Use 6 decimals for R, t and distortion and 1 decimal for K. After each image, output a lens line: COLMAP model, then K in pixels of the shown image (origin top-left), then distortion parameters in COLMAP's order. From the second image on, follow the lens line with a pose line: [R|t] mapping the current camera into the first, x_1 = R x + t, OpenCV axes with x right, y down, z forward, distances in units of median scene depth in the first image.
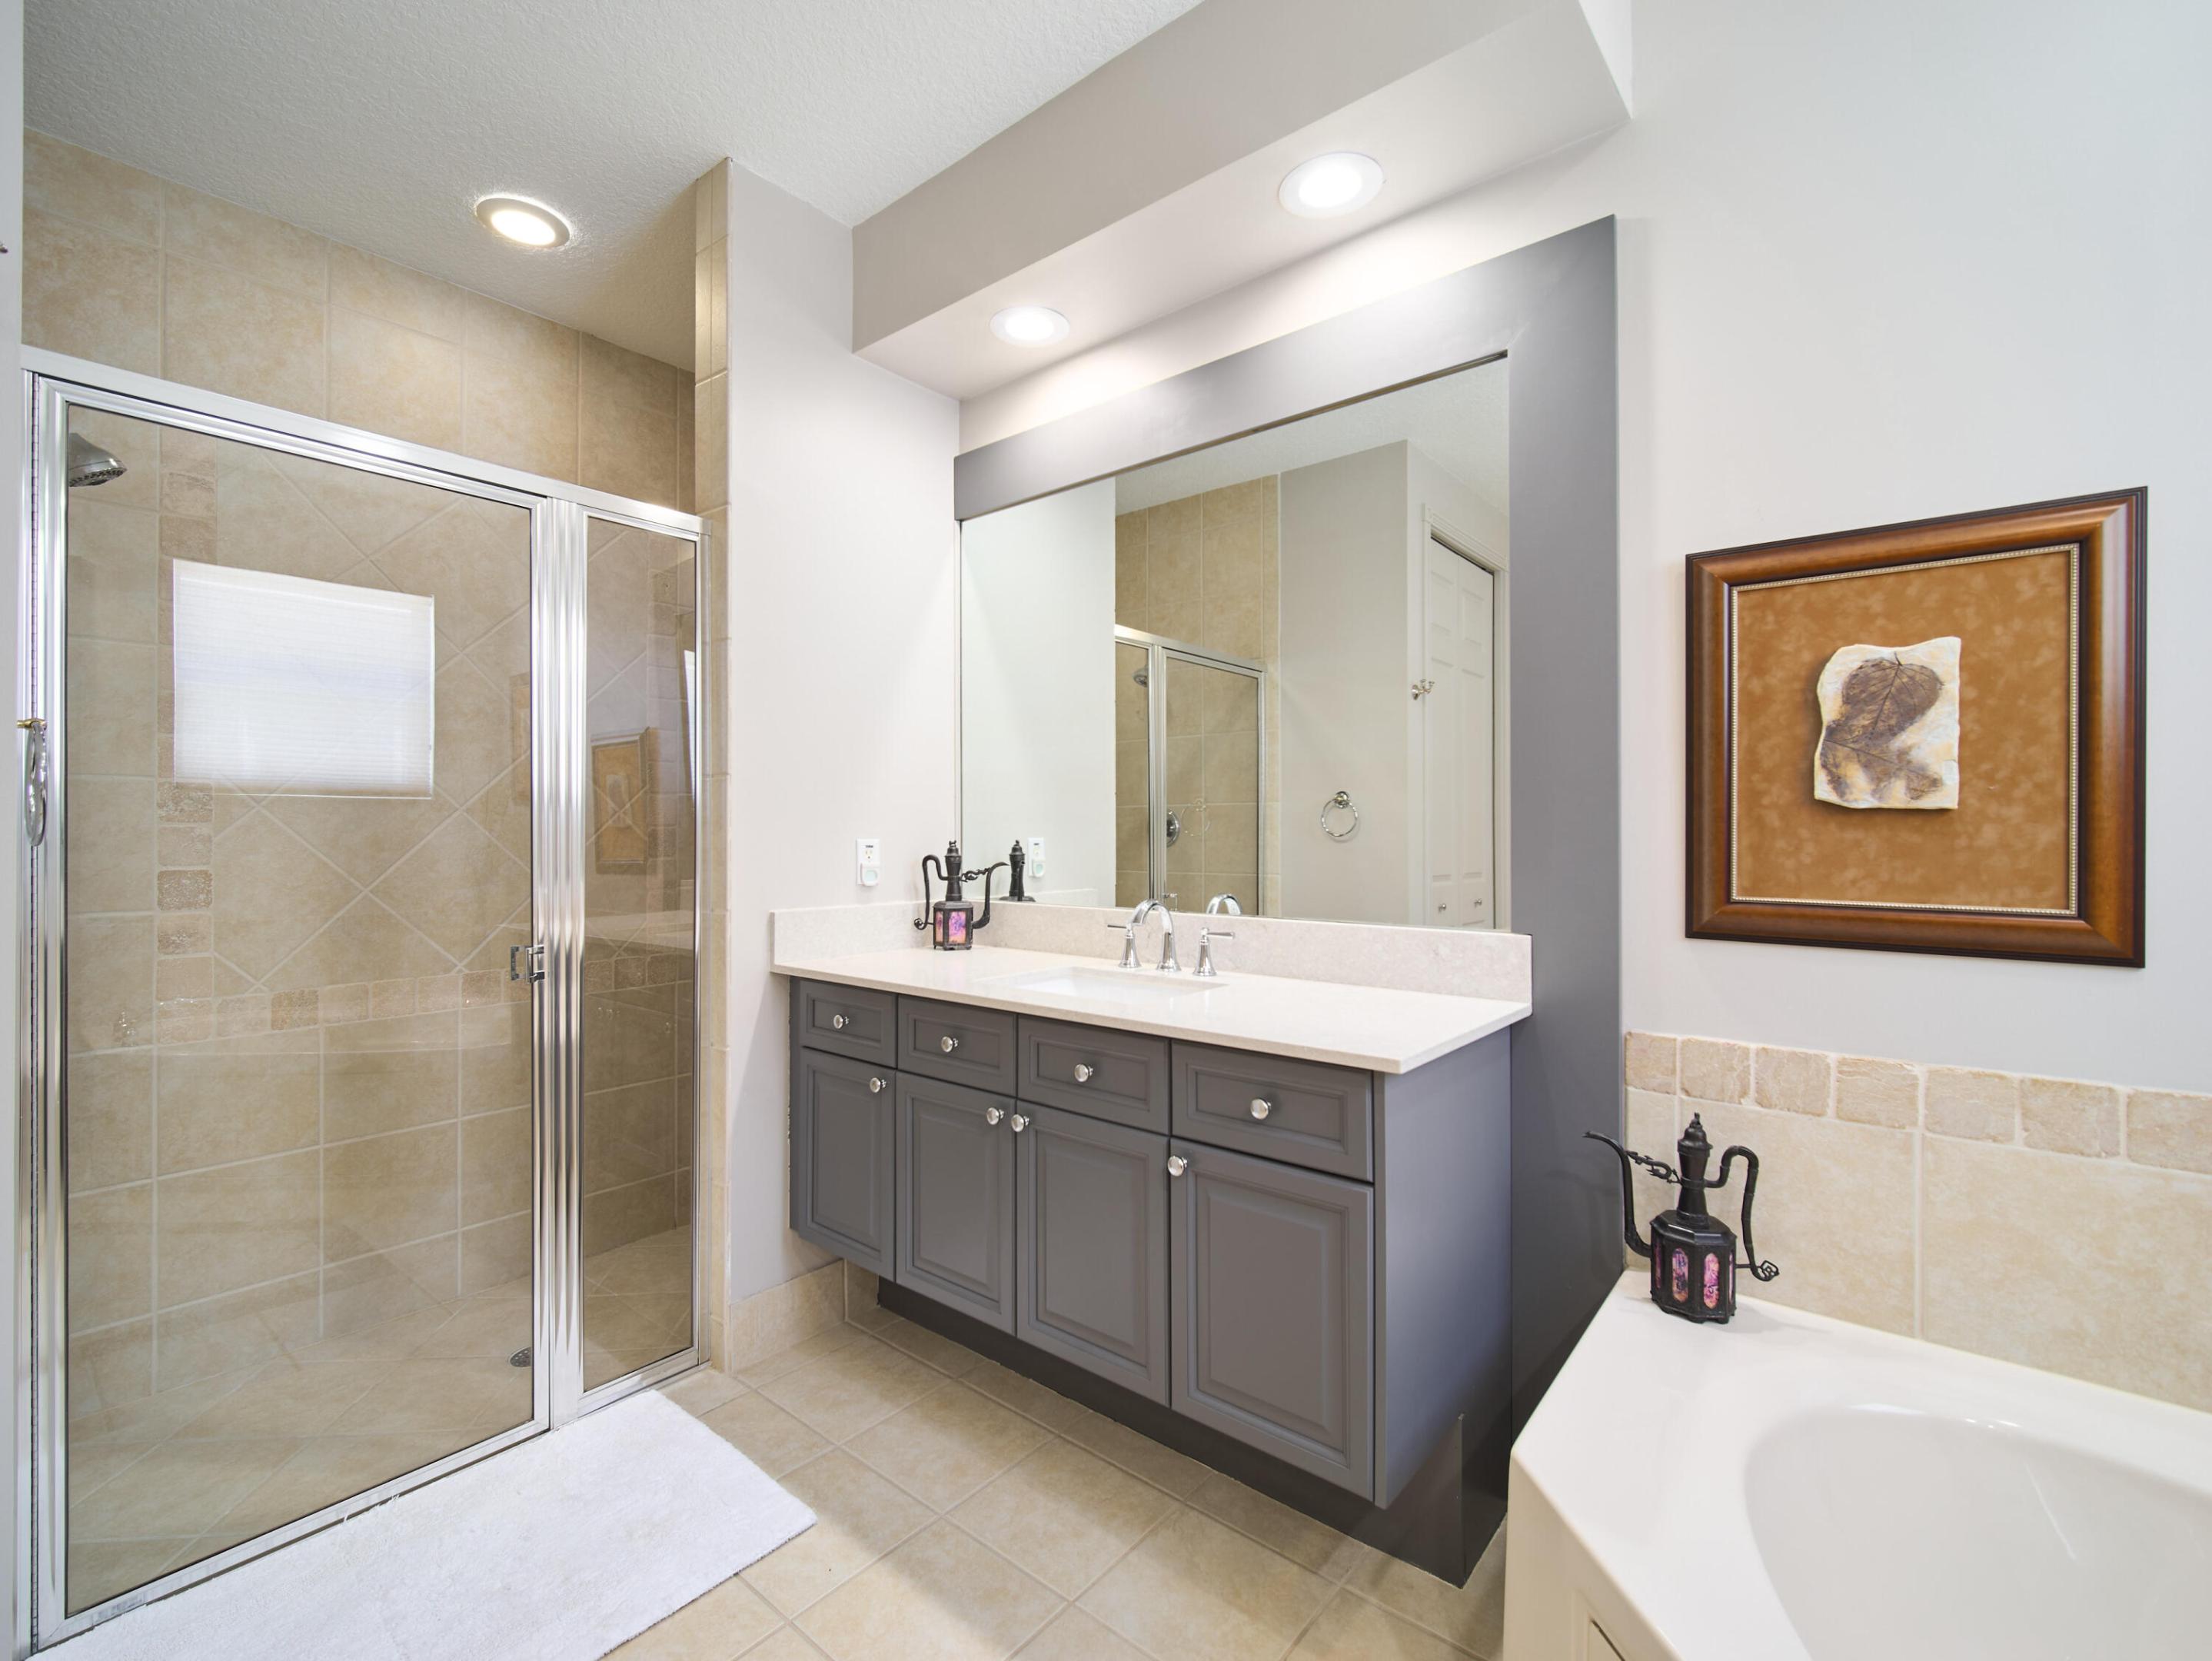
lens RADIAL K [[972.9, 0, 1105.0], [0, 972.9, 842.5], [0, 0, 1]] dist [-0.003503, -0.000939]
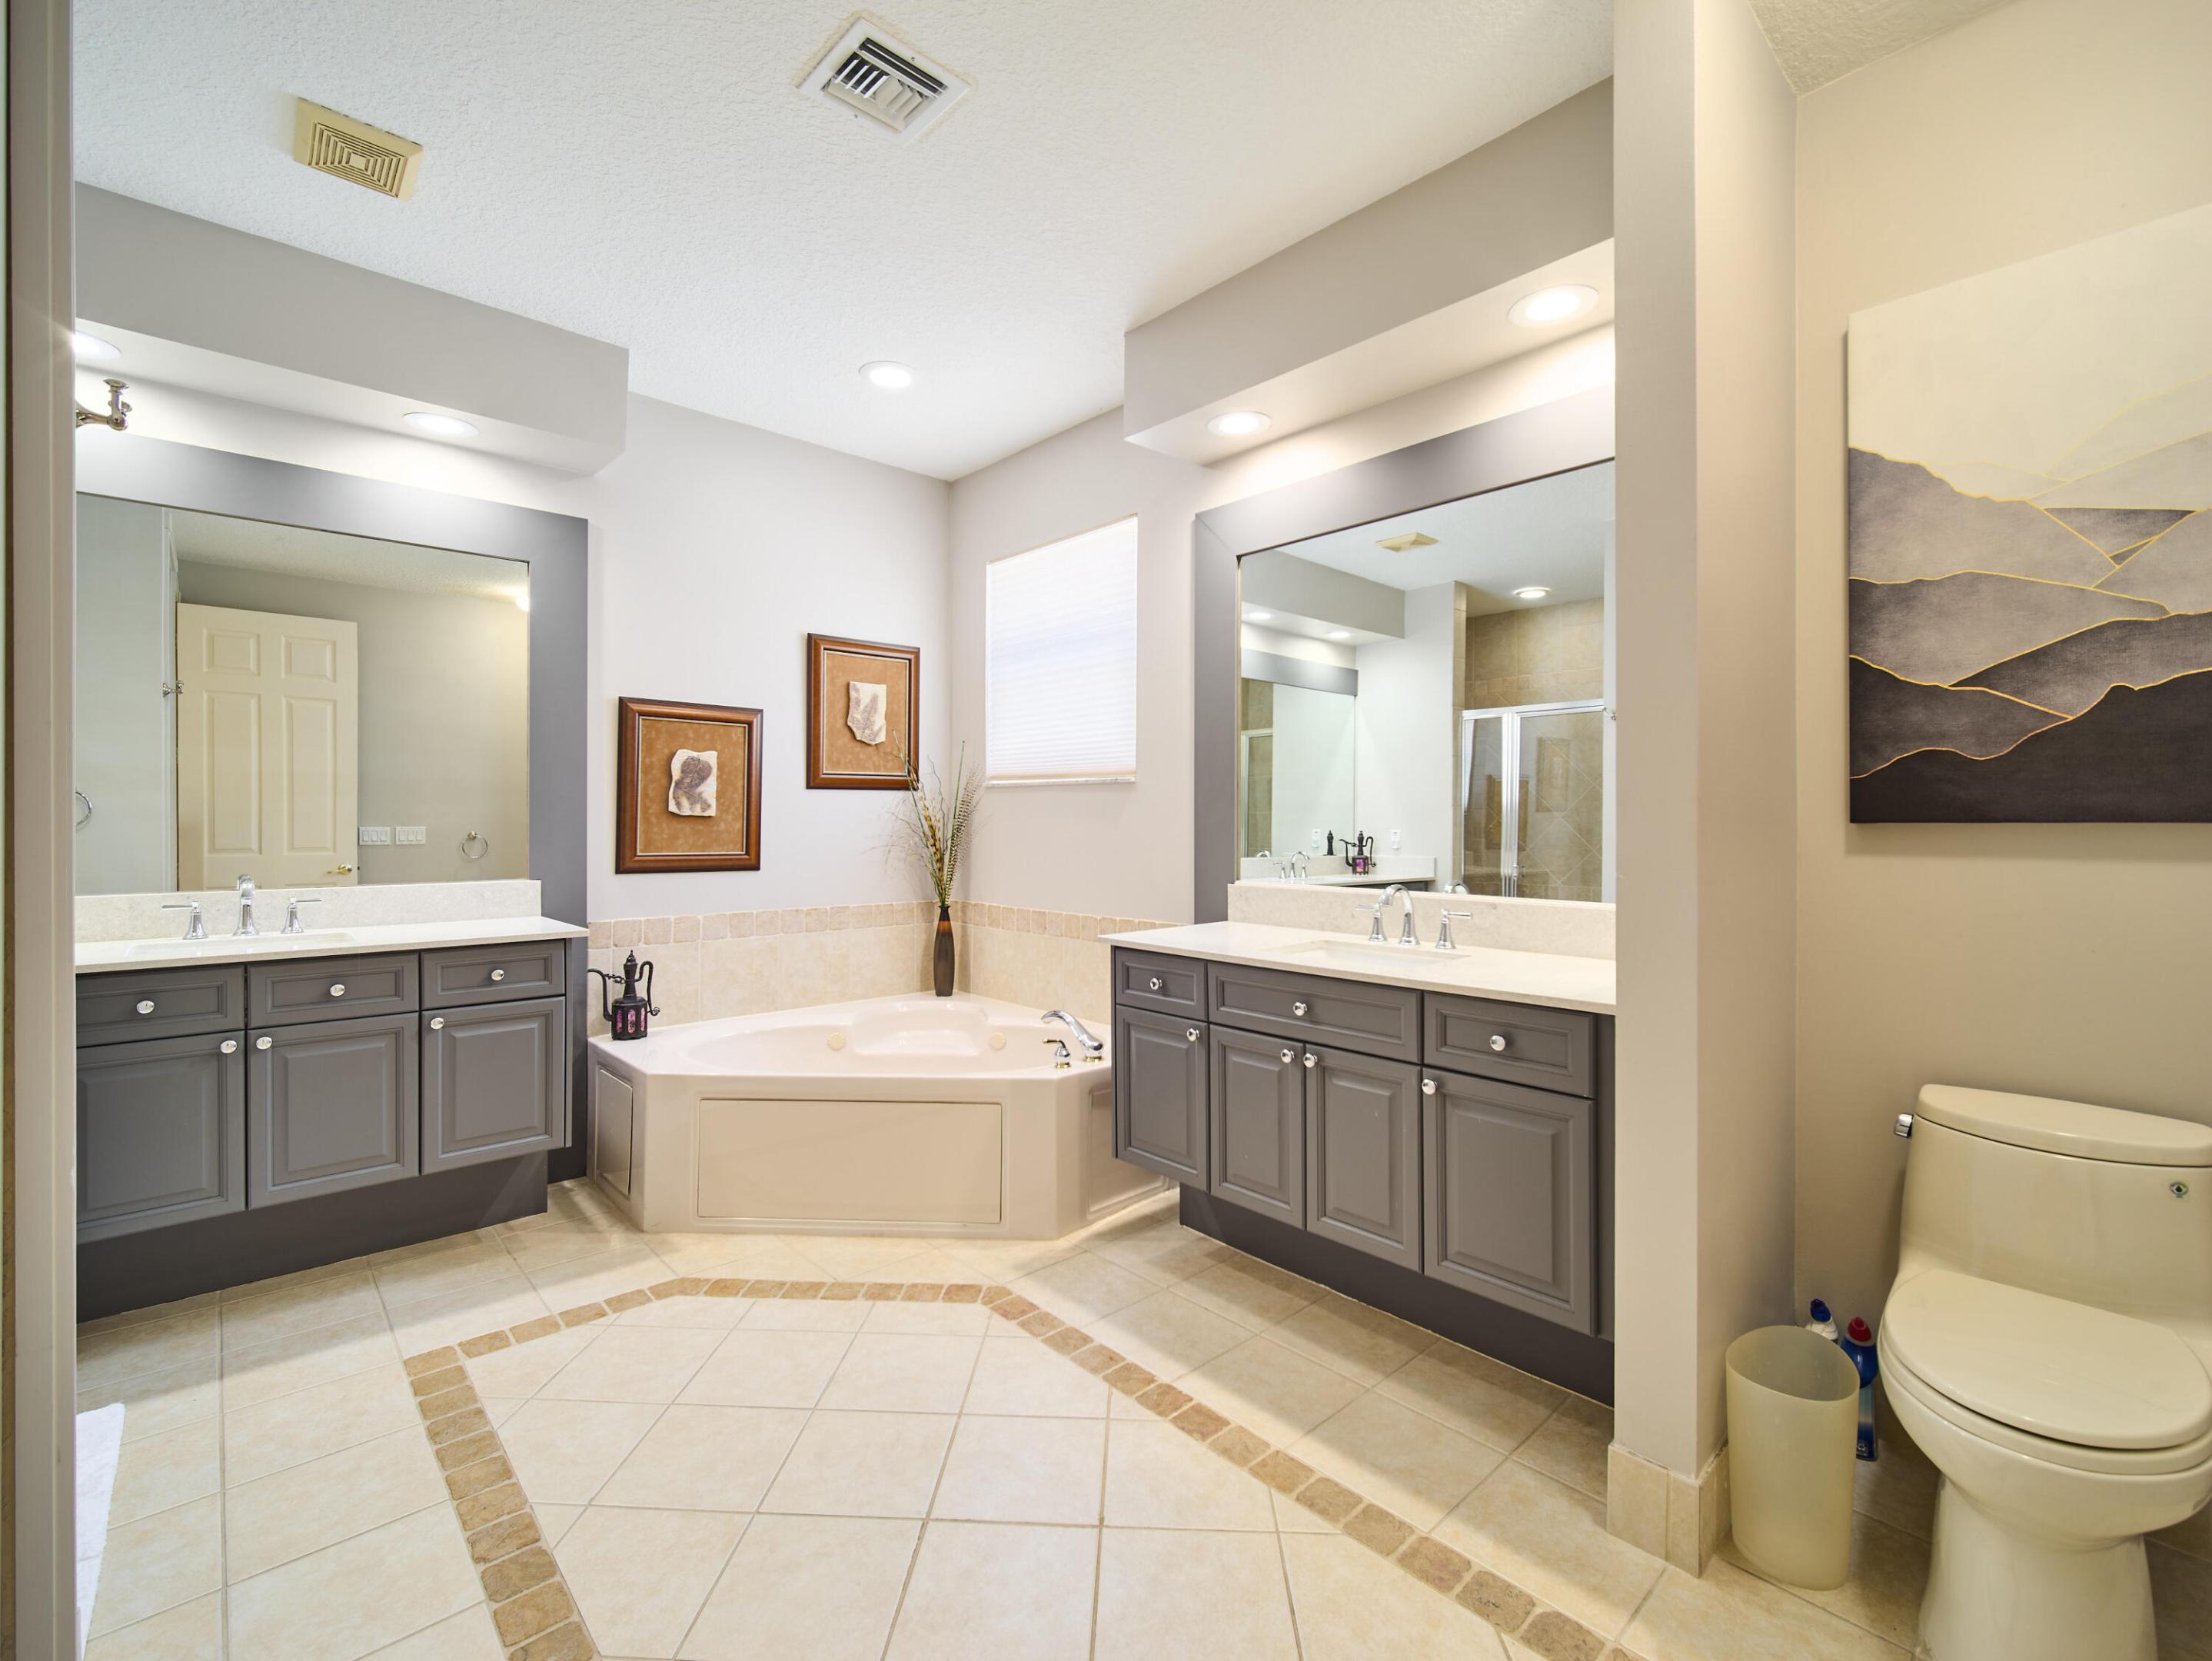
lens RADIAL K [[972.9, 0, 1105.0], [0, 972.9, 842.5], [0, 0, 1]] dist [-0.003503, -0.000939]
pose [[0.149460, -0.038707, 0.988010, -1.496468], [-0.014370, 0.999043, 0.041313, -0.082196], [-0.988663, -0.020372, 0.148761, -0.427071]]
